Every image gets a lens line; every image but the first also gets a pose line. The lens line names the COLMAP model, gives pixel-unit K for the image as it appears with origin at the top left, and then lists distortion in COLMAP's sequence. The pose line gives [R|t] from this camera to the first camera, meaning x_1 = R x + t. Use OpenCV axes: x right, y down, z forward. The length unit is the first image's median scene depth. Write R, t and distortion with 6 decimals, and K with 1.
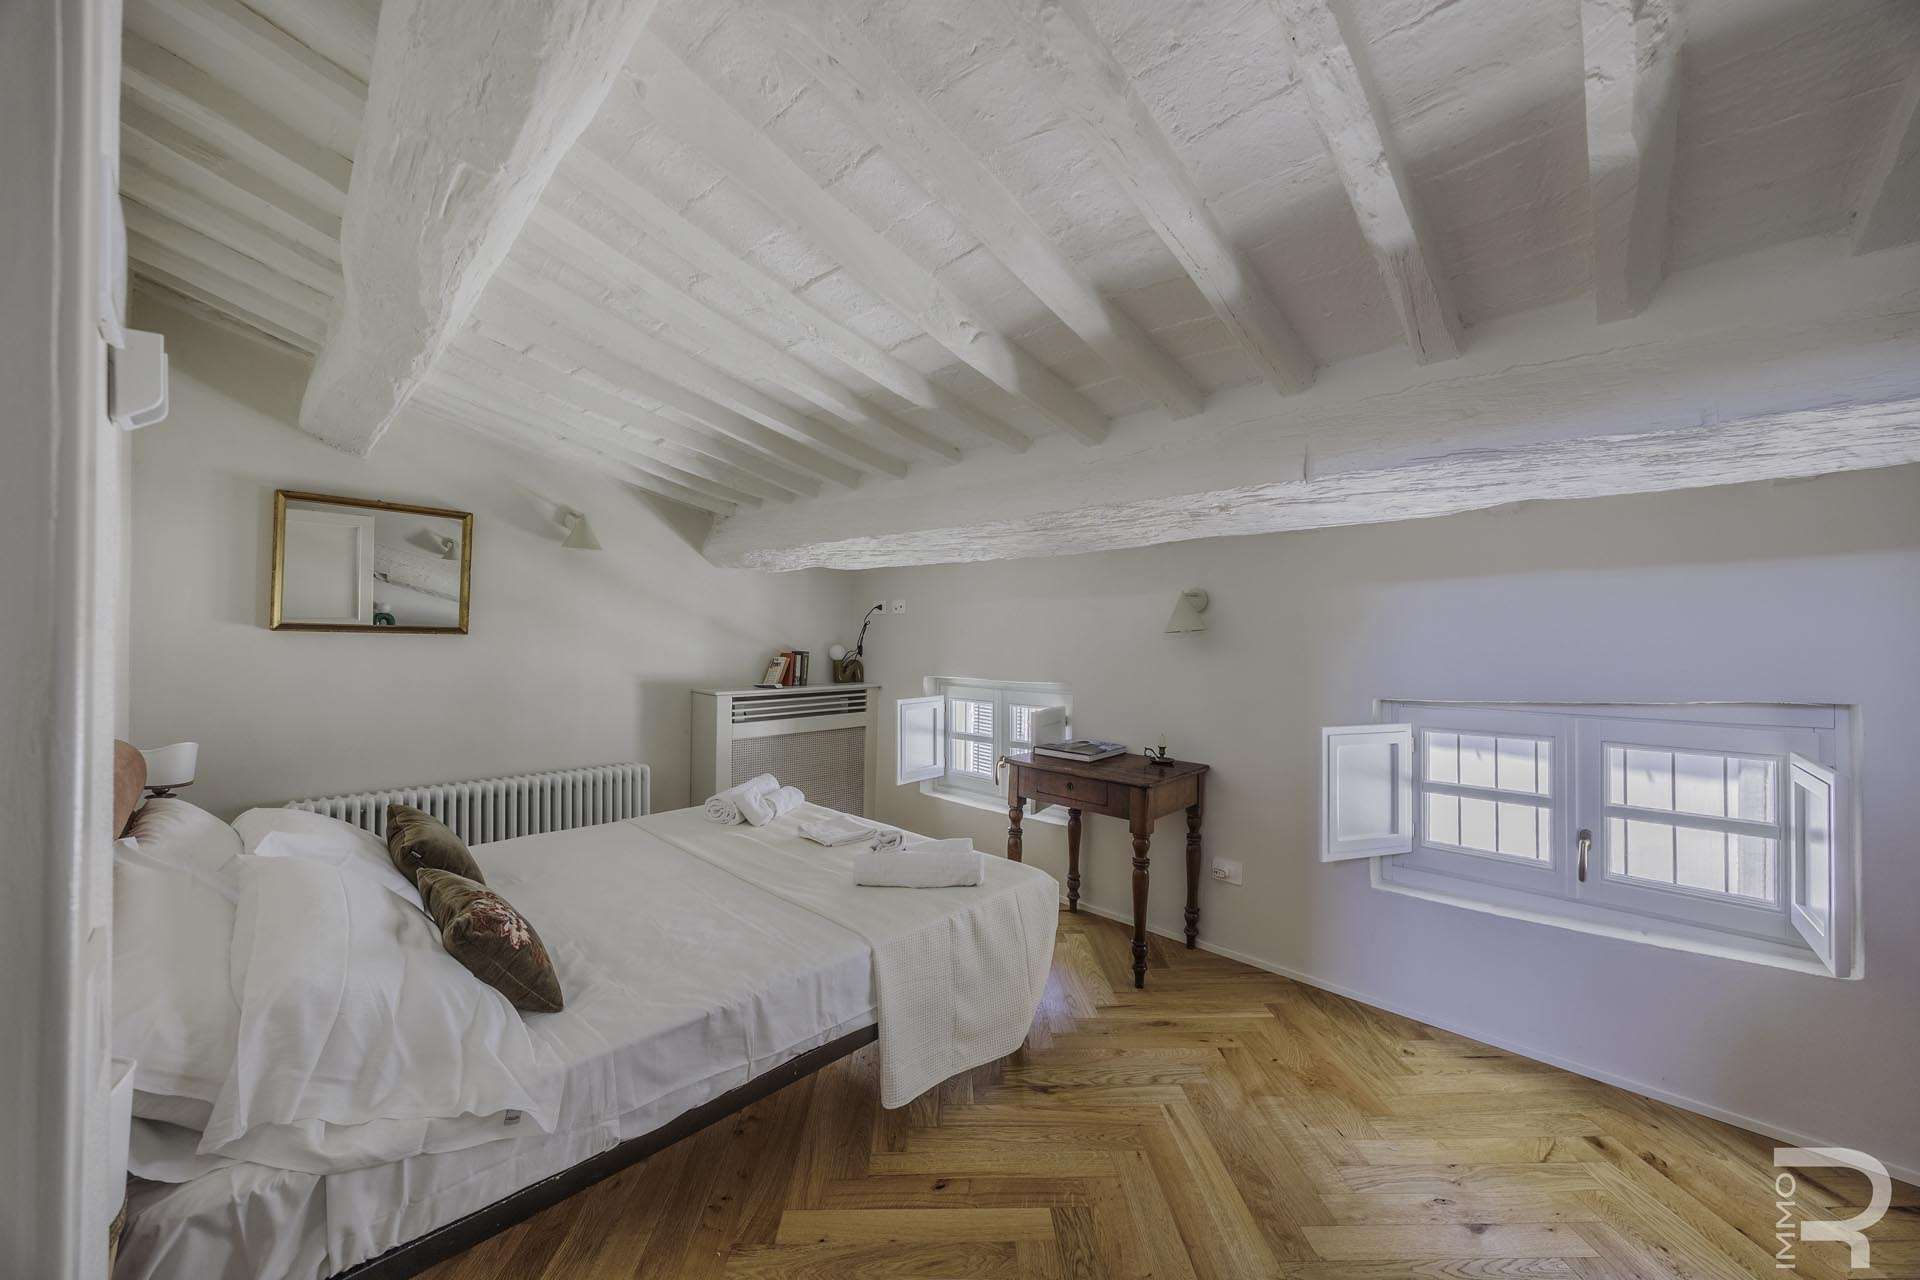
lens RADIAL K [[747.1, 0, 963.7], [0, 747.1, 641.0], [0, 0, 1]] dist [-0.004100, -0.000403]
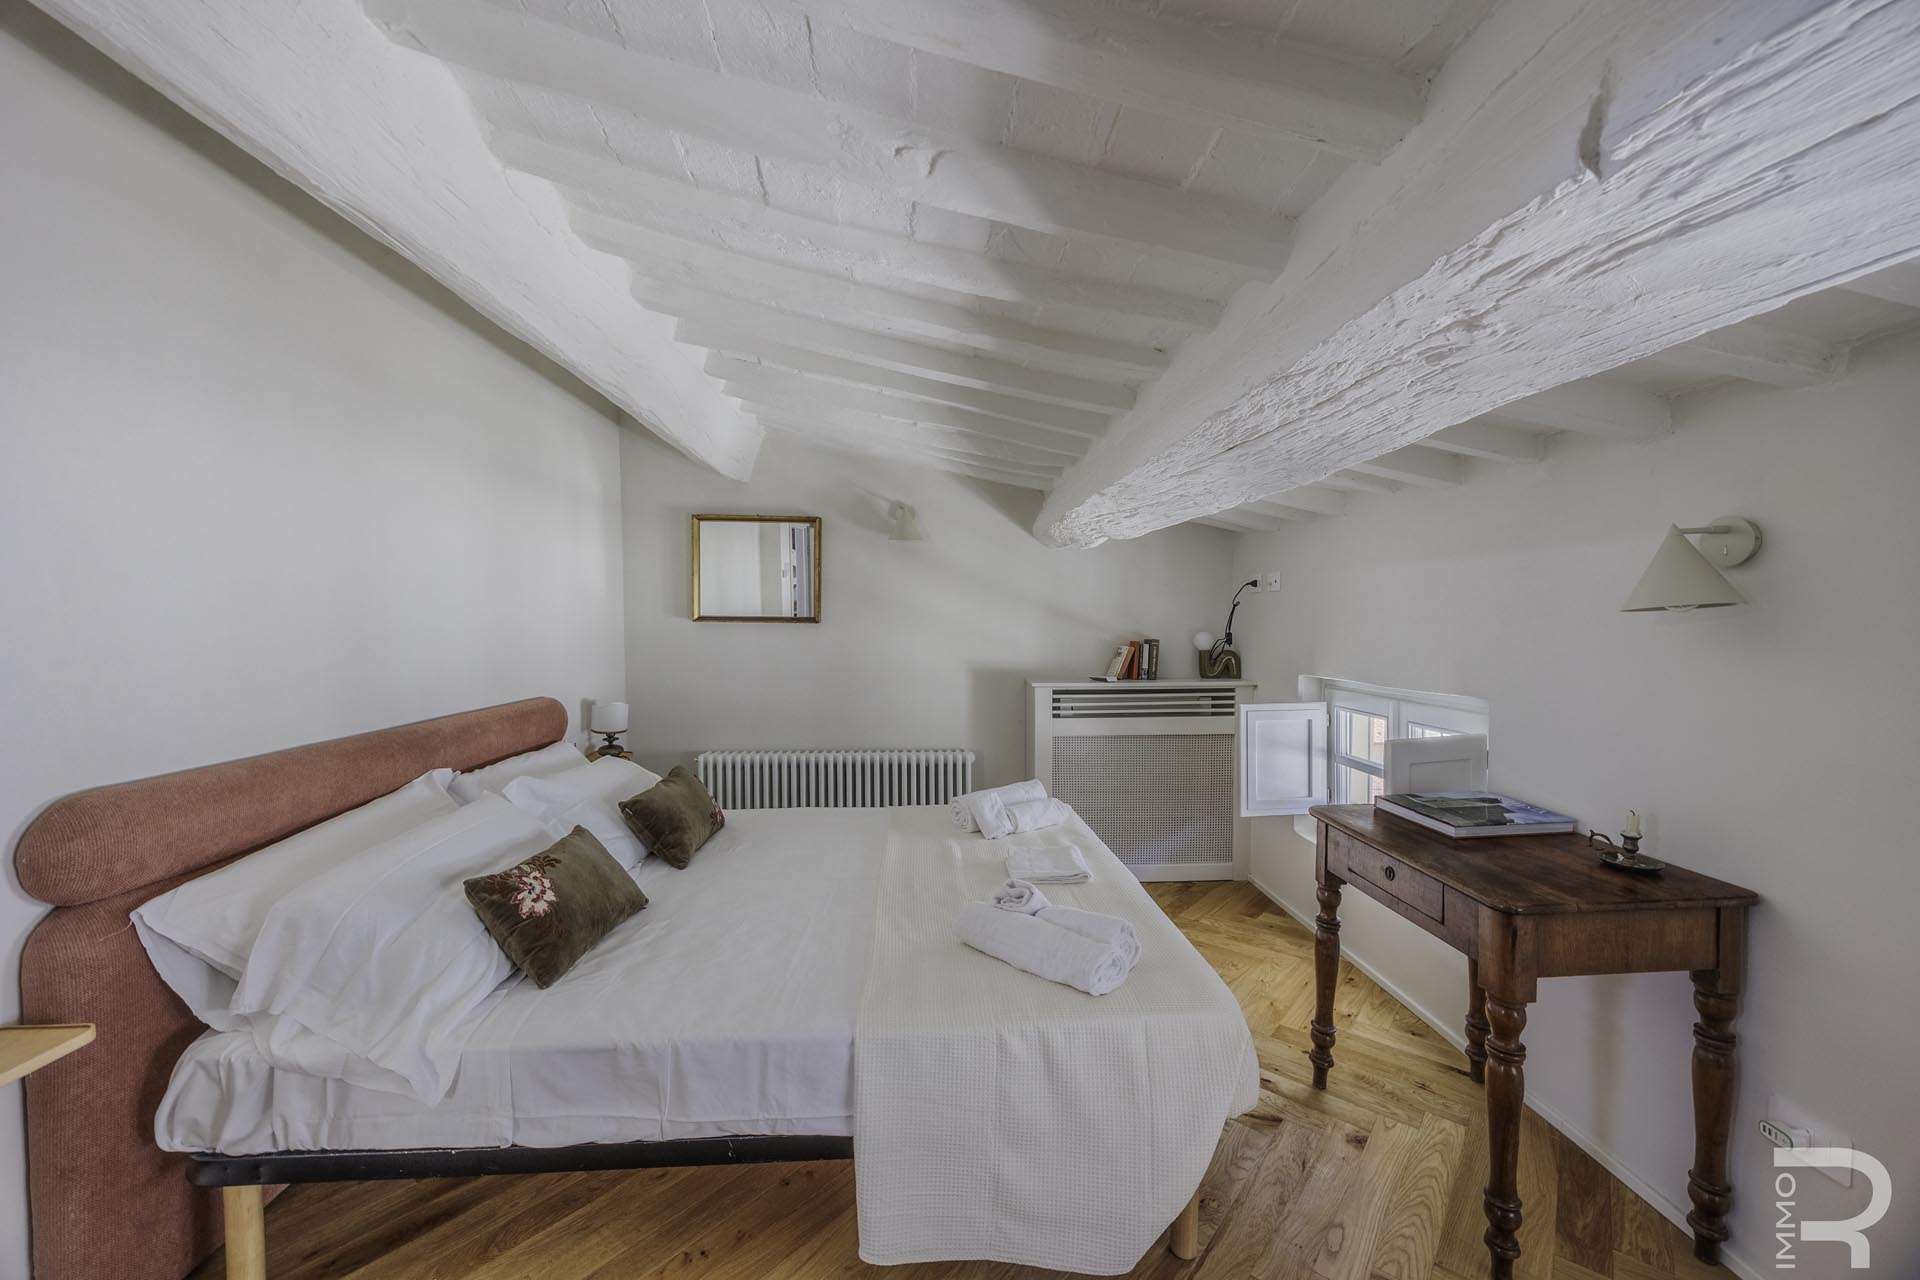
lens RADIAL K [[747.1, 0, 963.2], [0, 747.1, 637.8], [0, 0, 1]] dist [-0.004100, -0.000403]
pose [[0.719311, 0.006751, -0.694655, 0.279645], [0.005678, 0.999862, 0.015596, -0.002810], [0.694664, -0.015162, 0.719174, 0.311940]]
